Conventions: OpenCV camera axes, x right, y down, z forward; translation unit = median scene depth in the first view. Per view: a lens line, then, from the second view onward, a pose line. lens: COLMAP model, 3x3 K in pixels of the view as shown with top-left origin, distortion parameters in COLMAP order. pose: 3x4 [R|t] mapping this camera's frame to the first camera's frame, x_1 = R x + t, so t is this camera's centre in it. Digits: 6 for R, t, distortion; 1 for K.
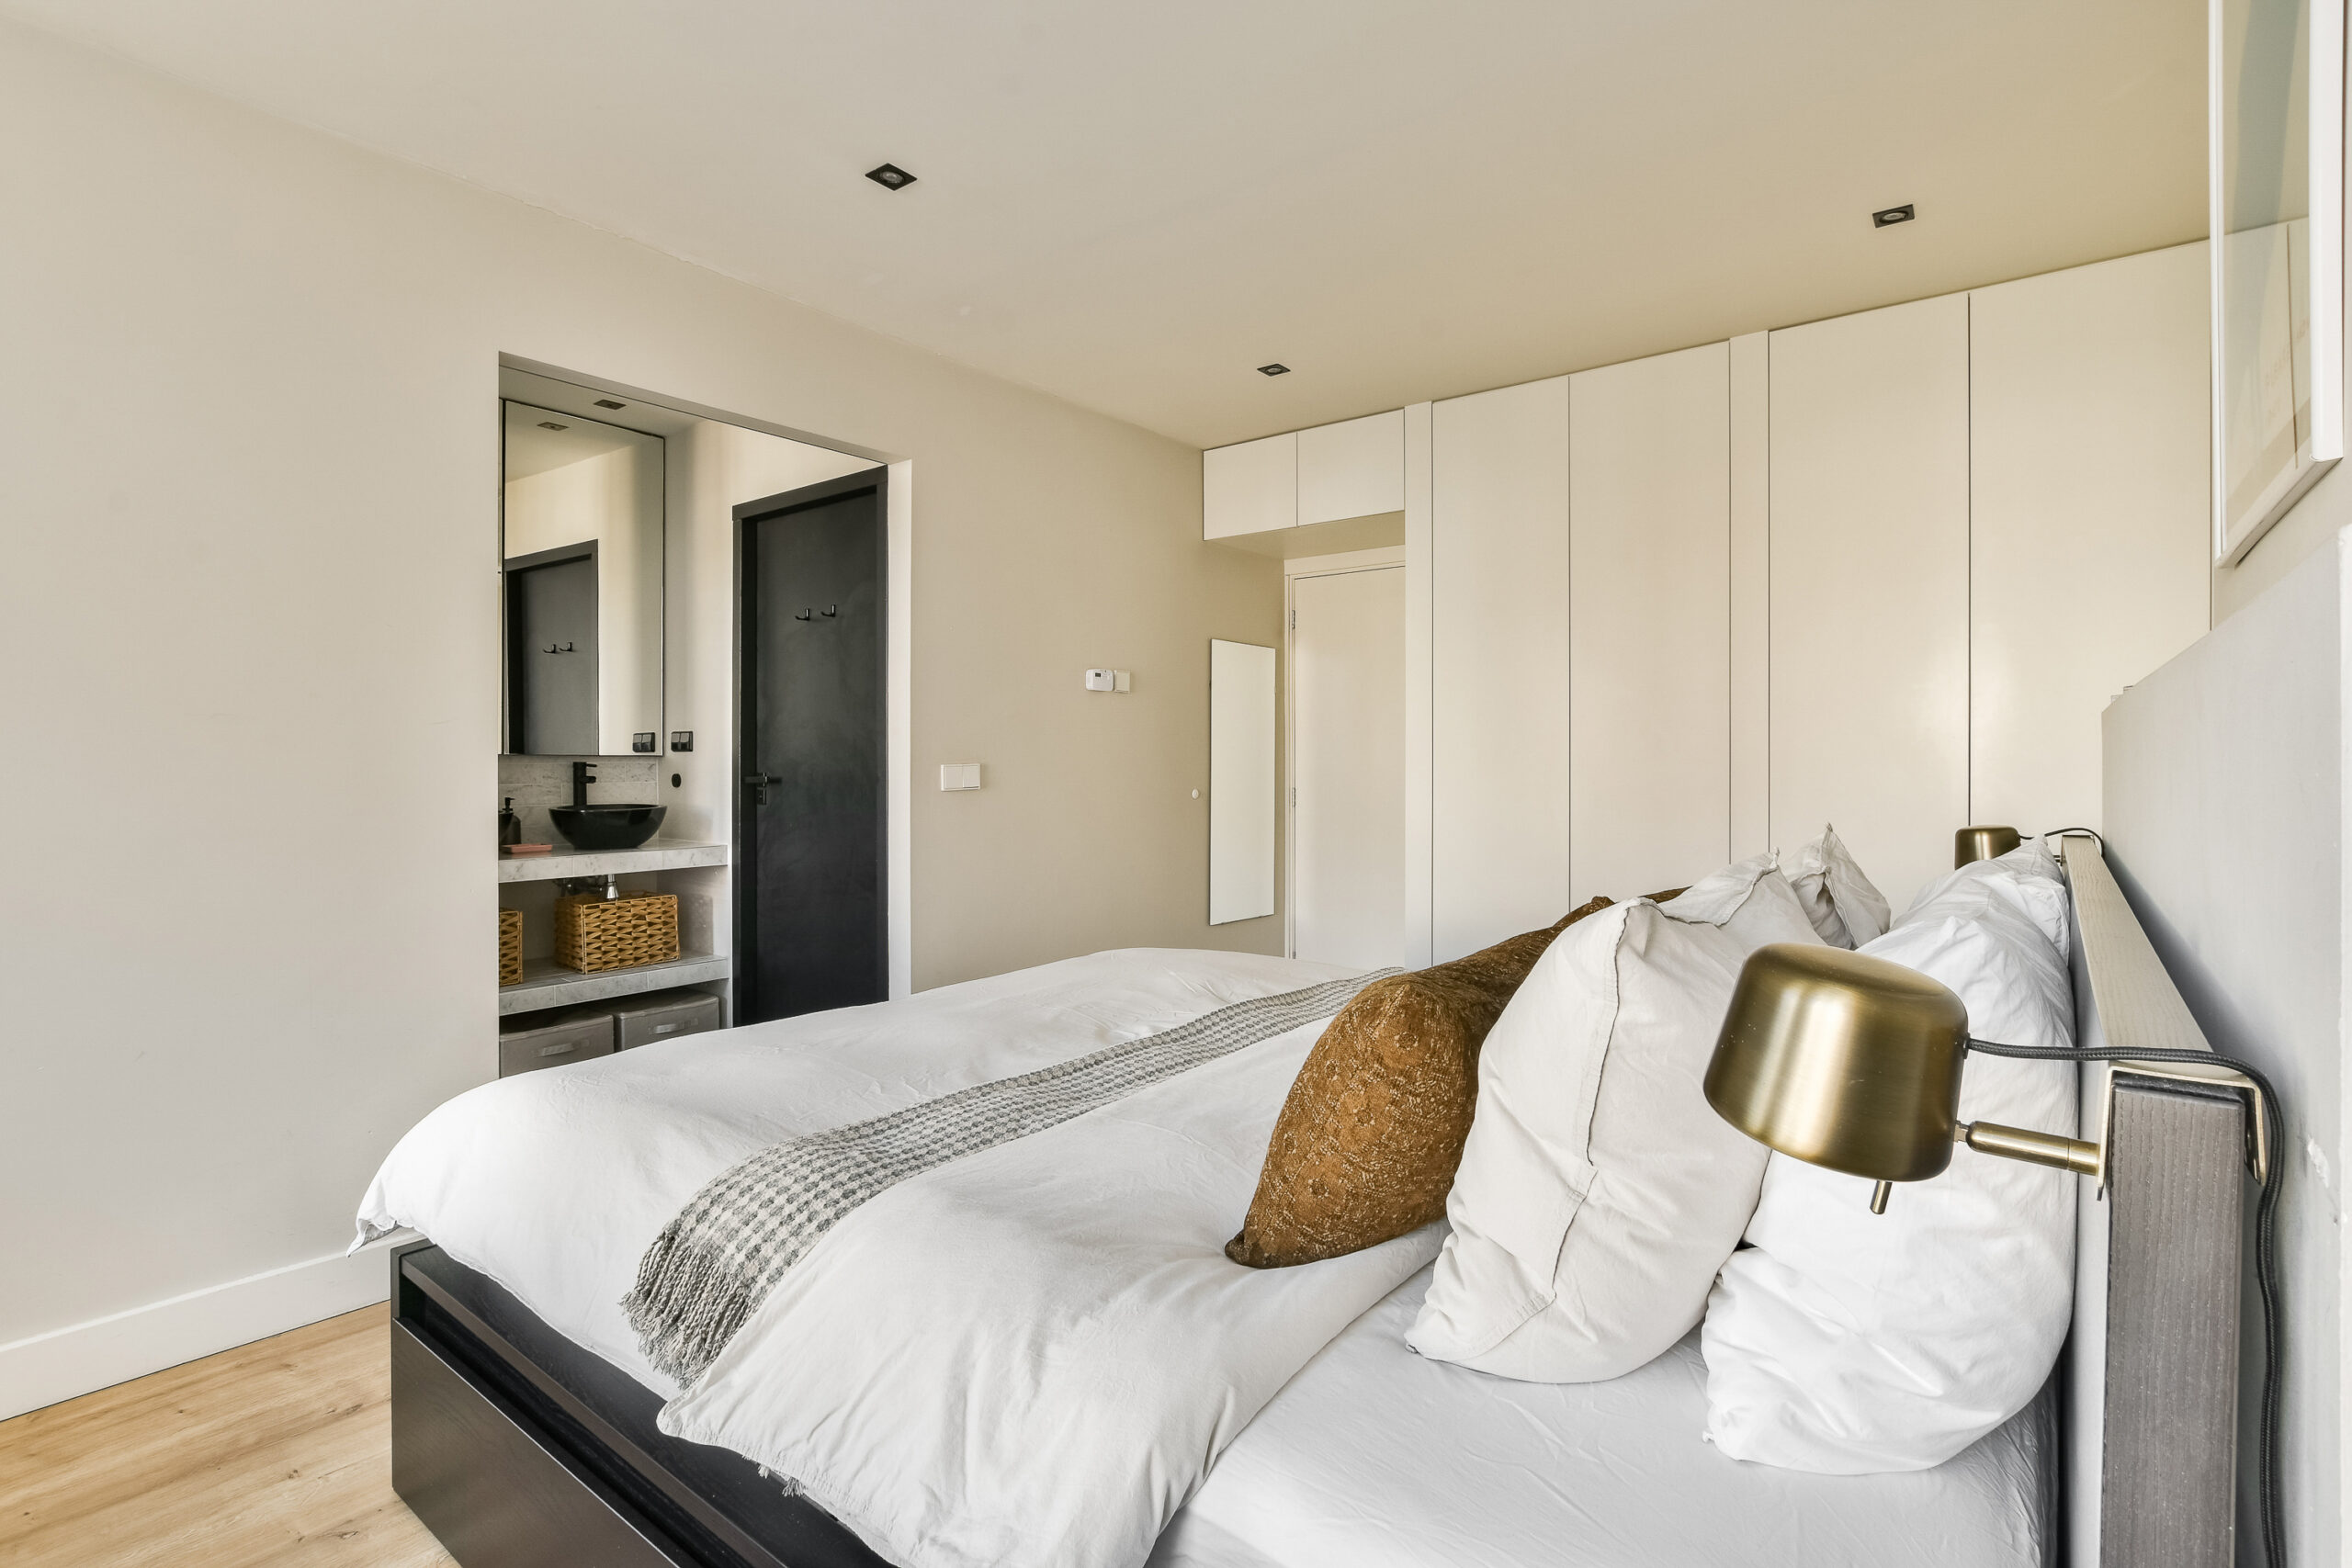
lens RADIAL K [[1111.6, 0, 1181.4], [0, 1111.6, 753.6], [0, 0, 1]] dist [0.002716, 0.001024]
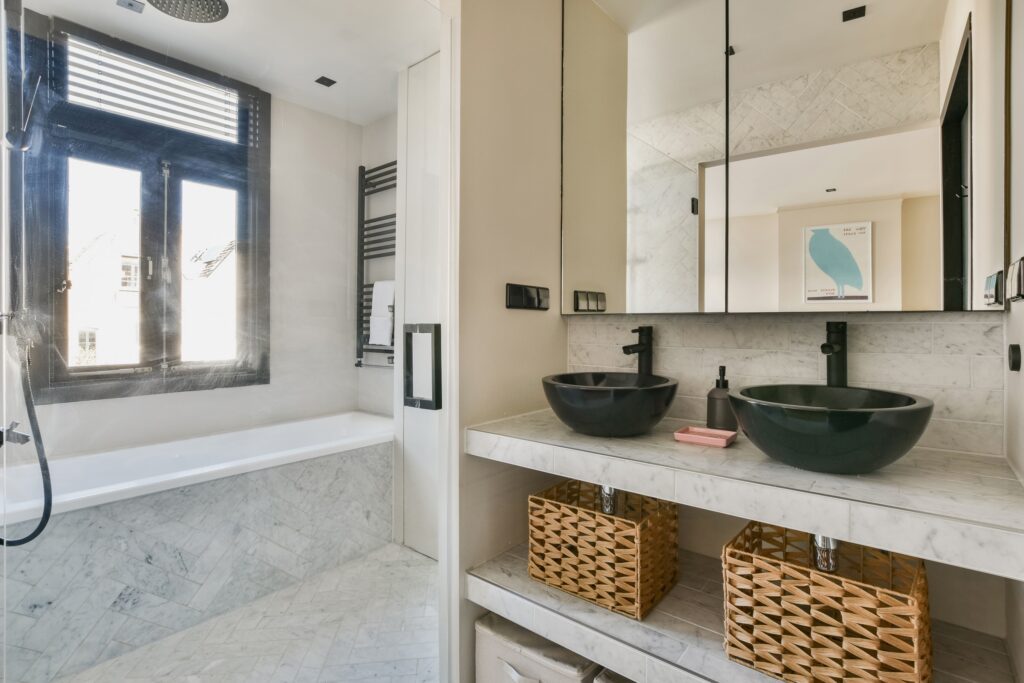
lens RADIAL K [[484.0, 0, 514.3], [0, 484.0, 328.3], [0, 0, 1]] dist [0.002716, 0.001024]
pose [[-0.017908, 0.001869, -0.999838, -0.247789], [0.004645, 0.999988, 0.001787, 0.010078], [0.999829, -0.004612, -0.017916, 0.847478]]
